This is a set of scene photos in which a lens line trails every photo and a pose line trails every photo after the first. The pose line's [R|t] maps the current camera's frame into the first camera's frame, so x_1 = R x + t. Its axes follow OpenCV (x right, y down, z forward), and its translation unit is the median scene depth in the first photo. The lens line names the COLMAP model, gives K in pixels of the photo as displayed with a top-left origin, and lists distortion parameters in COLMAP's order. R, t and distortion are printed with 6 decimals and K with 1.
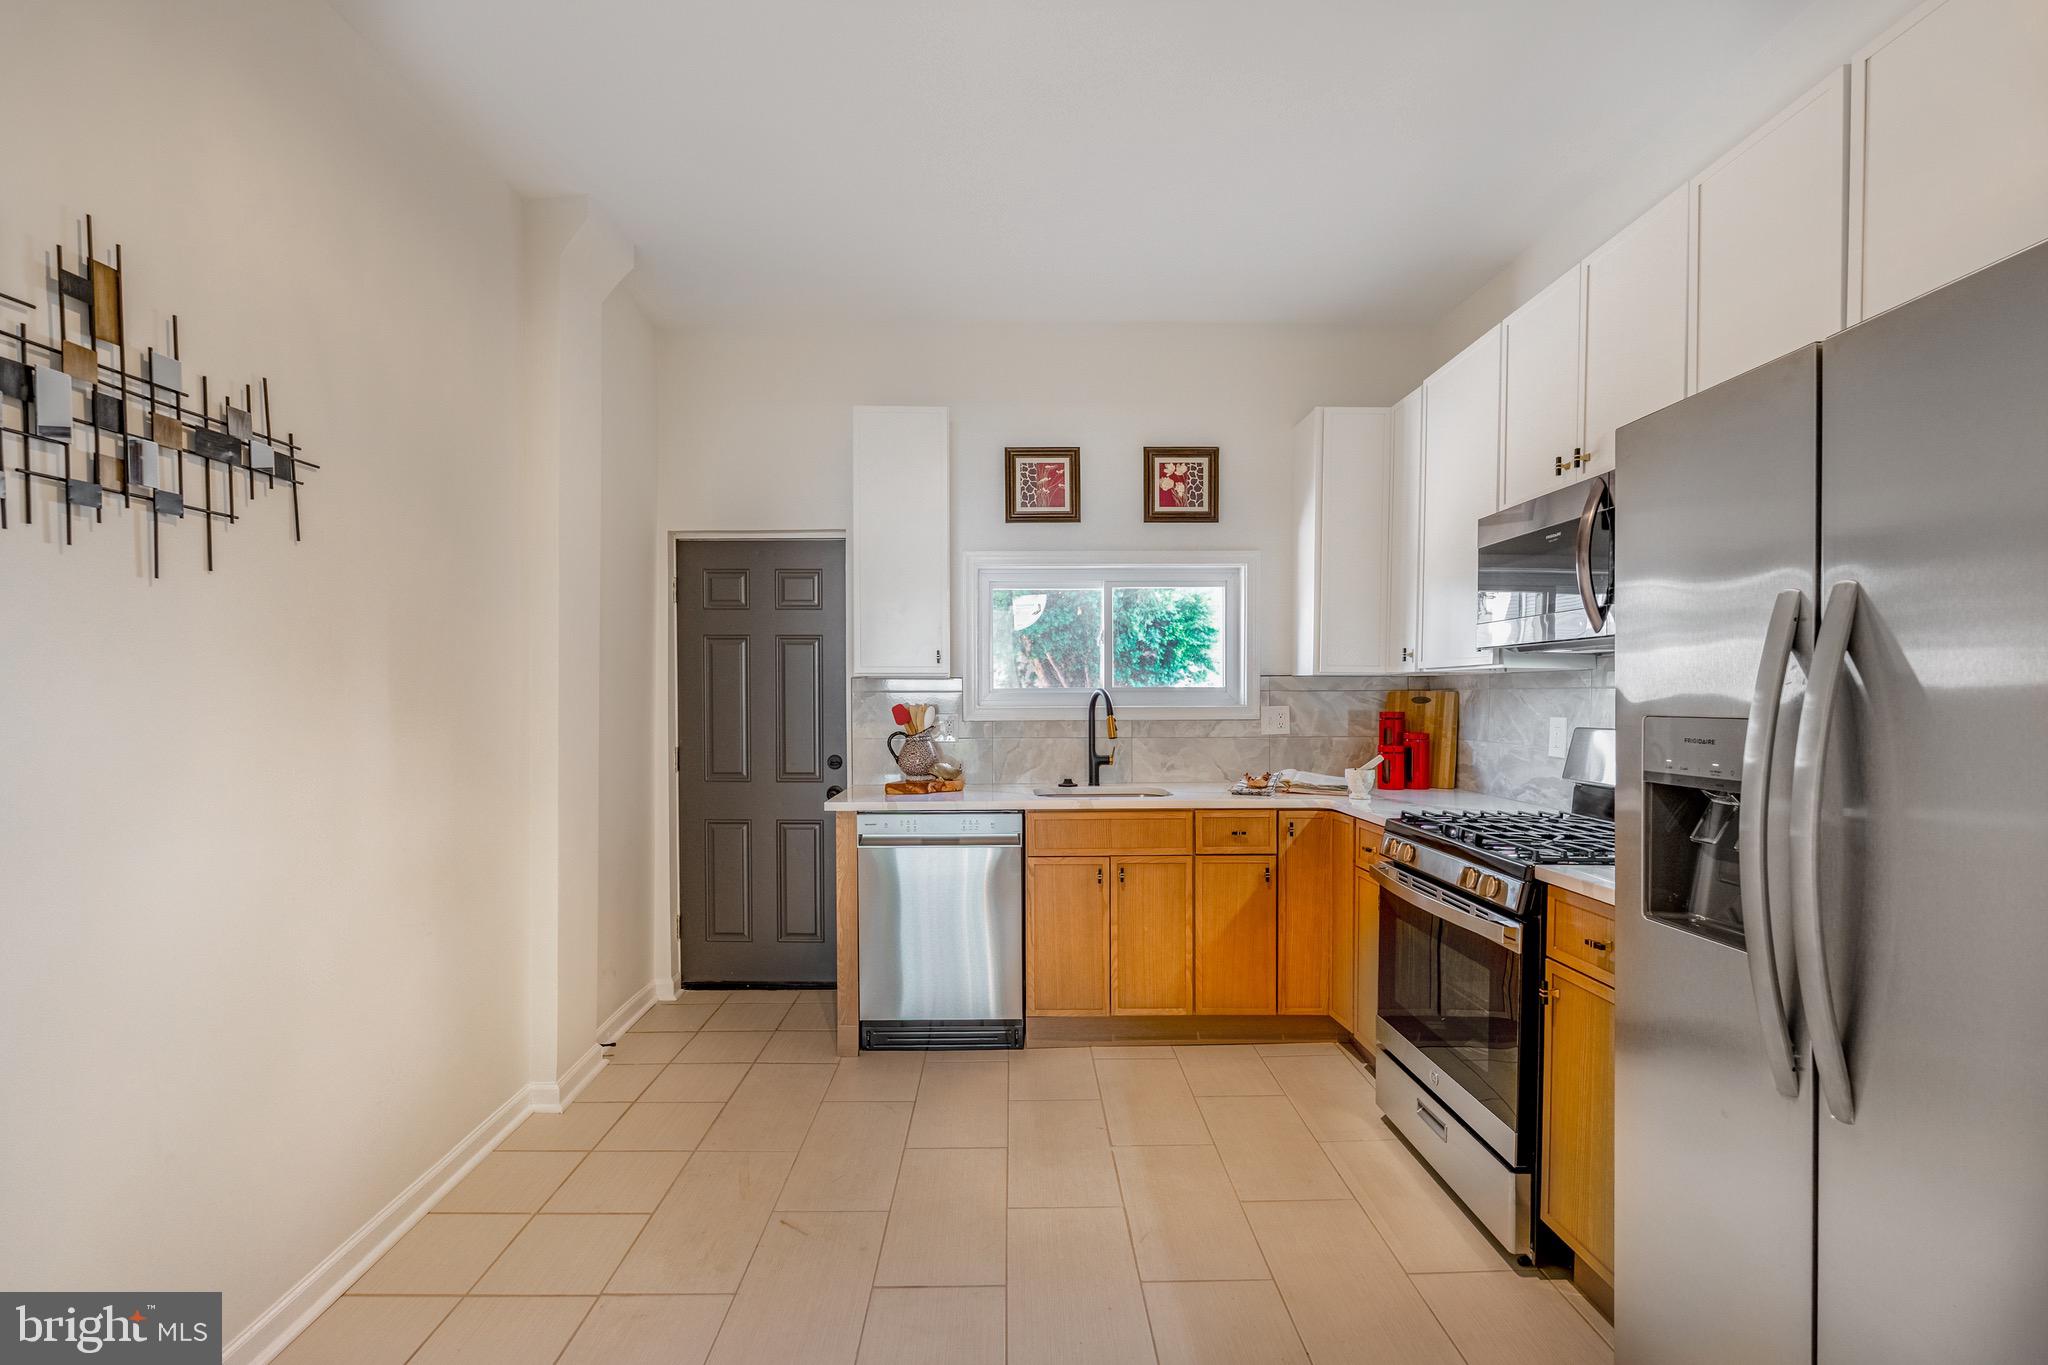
lens RADIAL K [[912.4, 0, 1010.7], [0, 912.4, 703.4], [0, 0, 1]] dist [-0.003342, 0.001493]
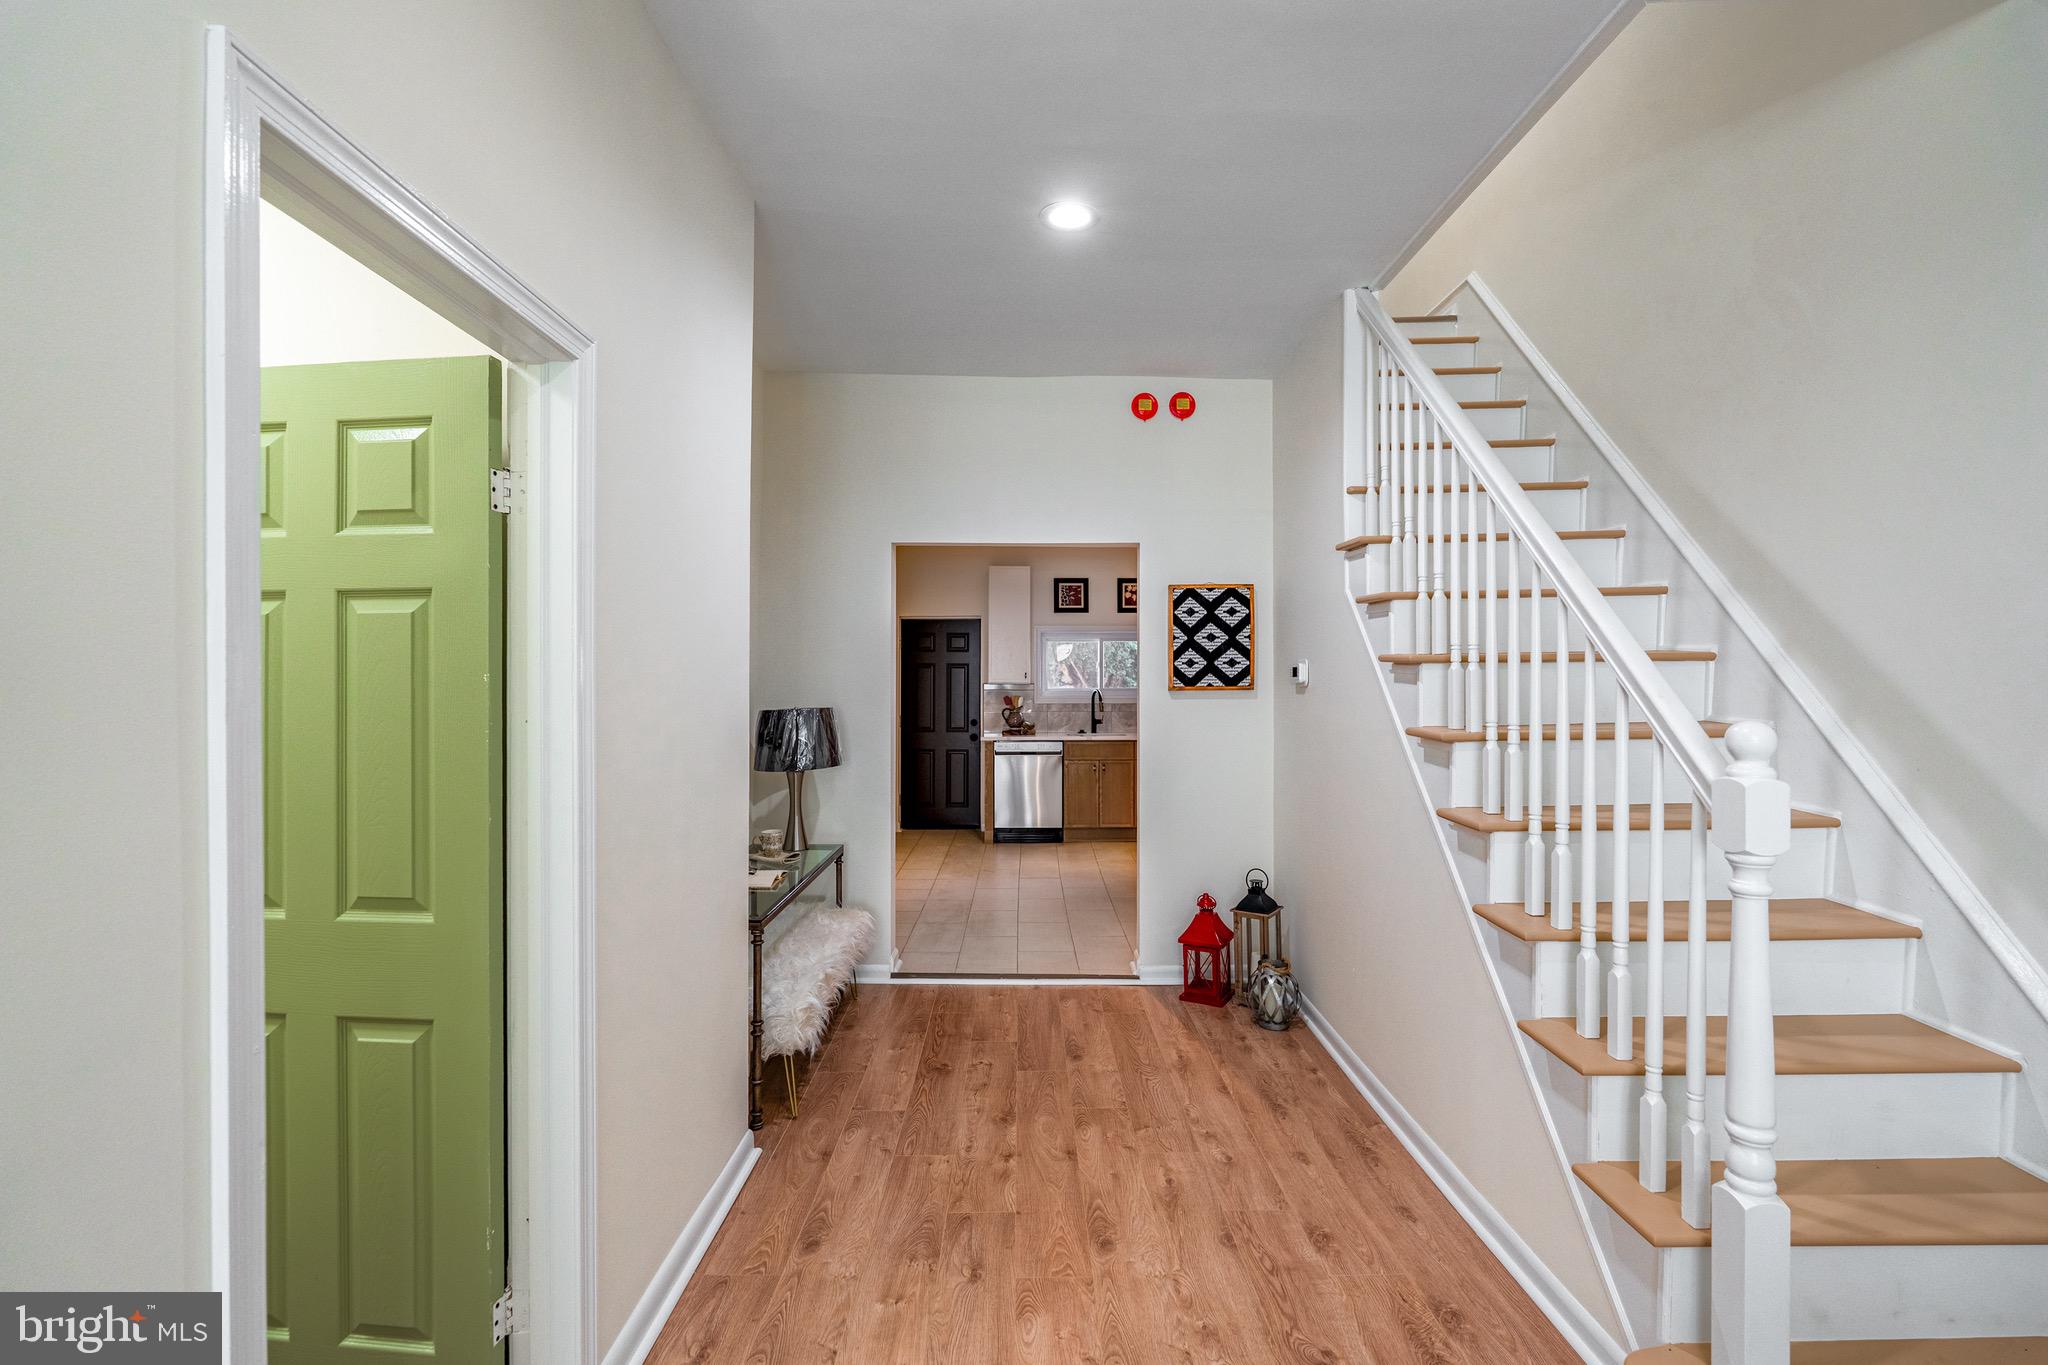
lens RADIAL K [[912.4, 0, 1019.4], [0, 912.4, 678.6], [0, 0, 1]] dist [-0.003342, 0.001493]
pose [[0.999937, 0.004038, -0.010507, -0.069771], [-0.004204, 0.999865, -0.015866, -0.006206], [0.010442, 0.015909, 0.999819, -1.261350]]
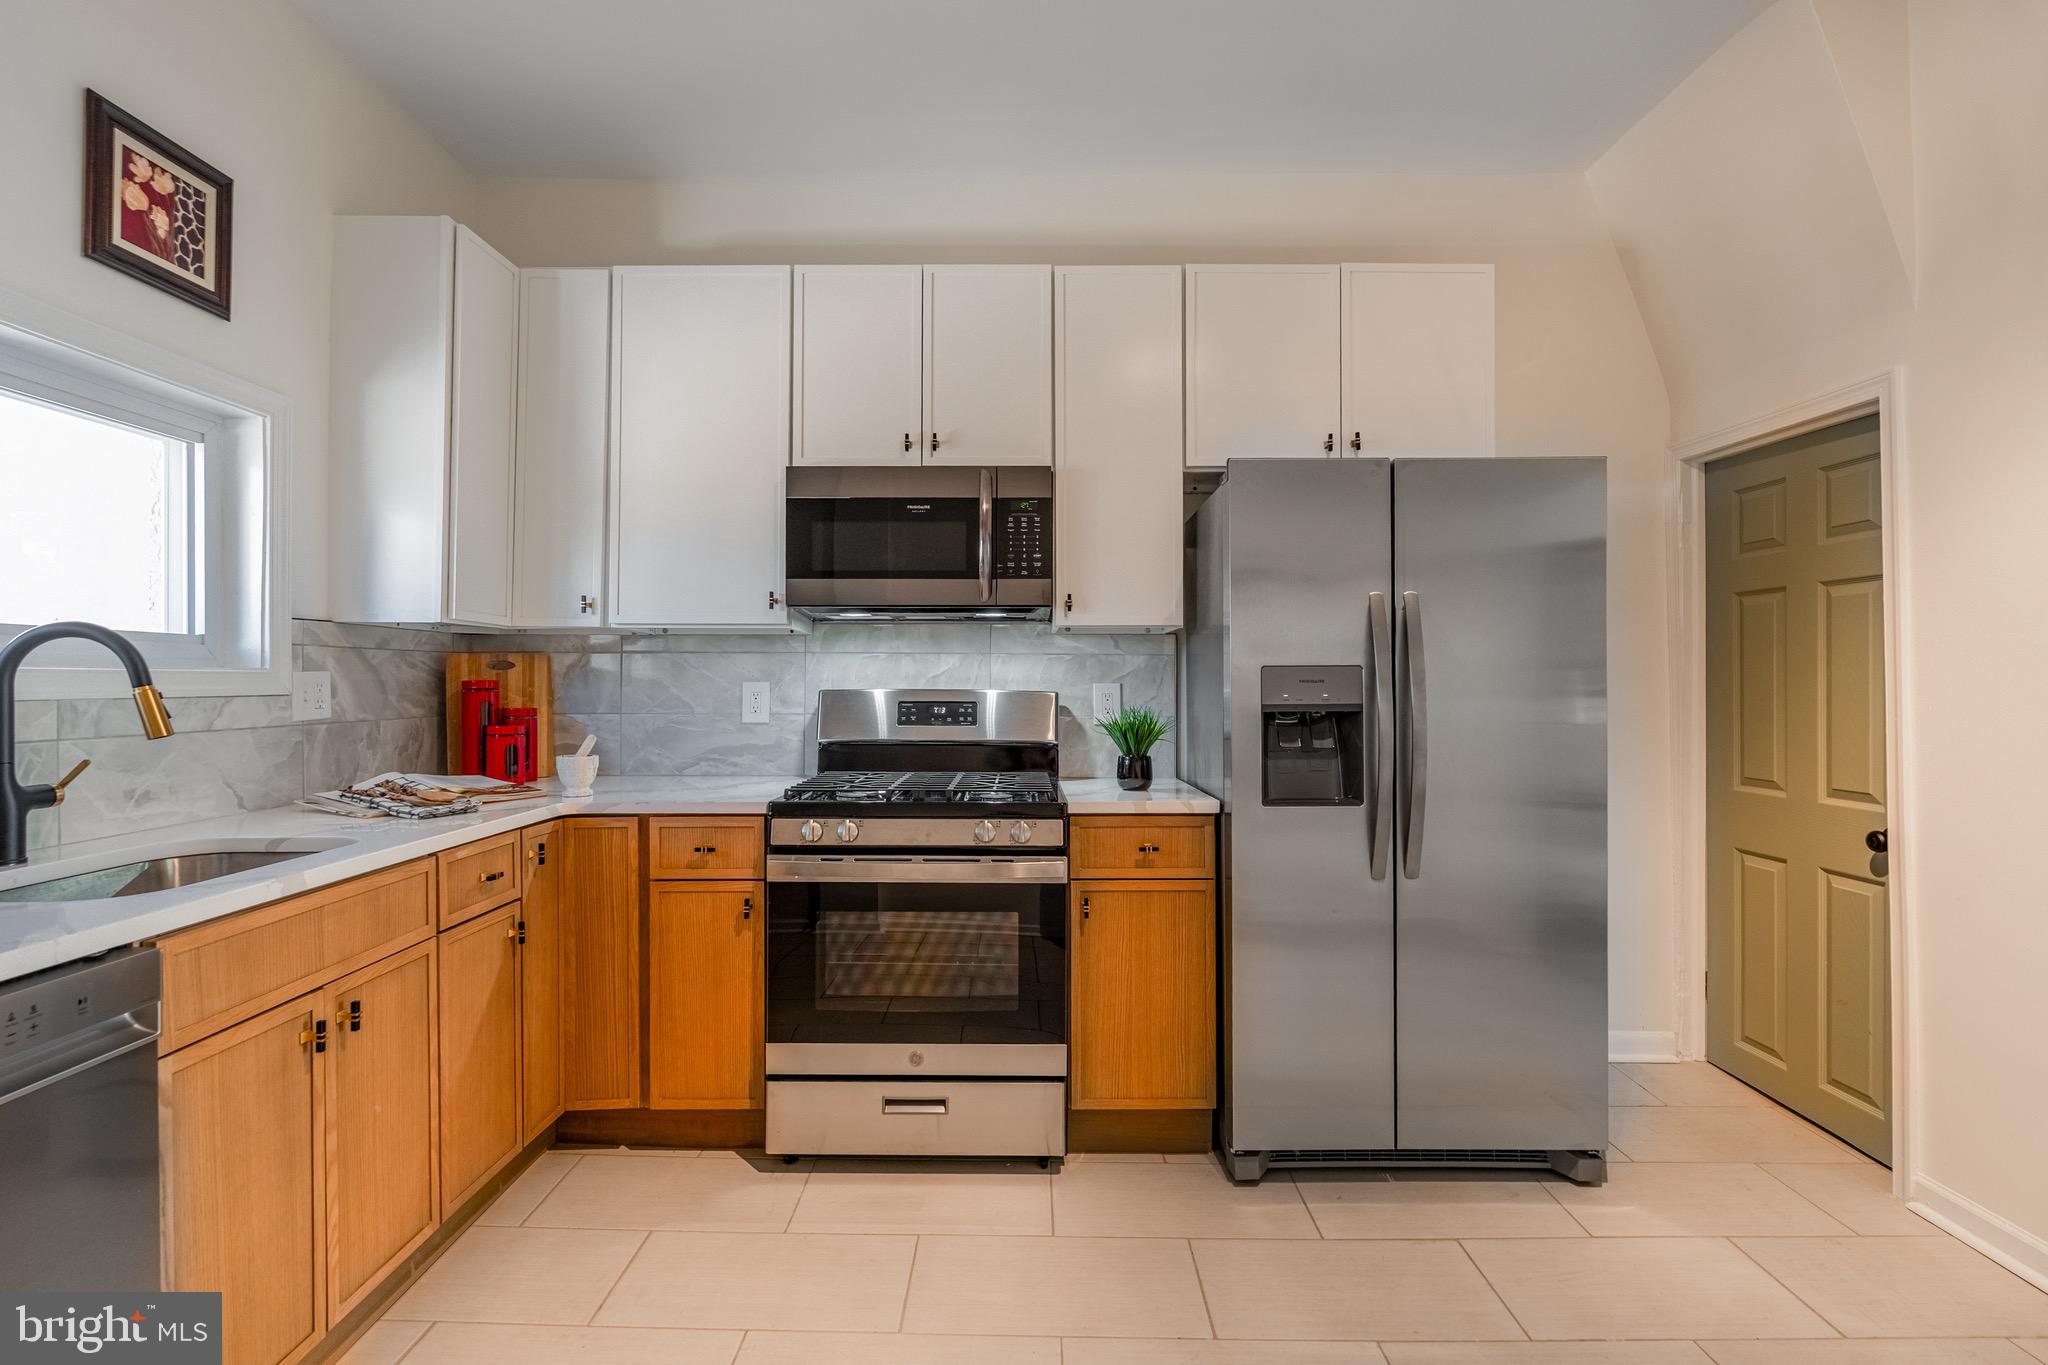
lens RADIAL K [[912.4, 0, 1012.3], [0, 912.4, 680.4], [0, 0, 1]] dist [-0.003342, 0.001493]
pose [[0.008180, 0.003698, 0.999960, -0.315645], [0.009555, 0.999947, -0.003776, 0.016234], [-0.999921, 0.009585, 0.008144, 0.586217]]
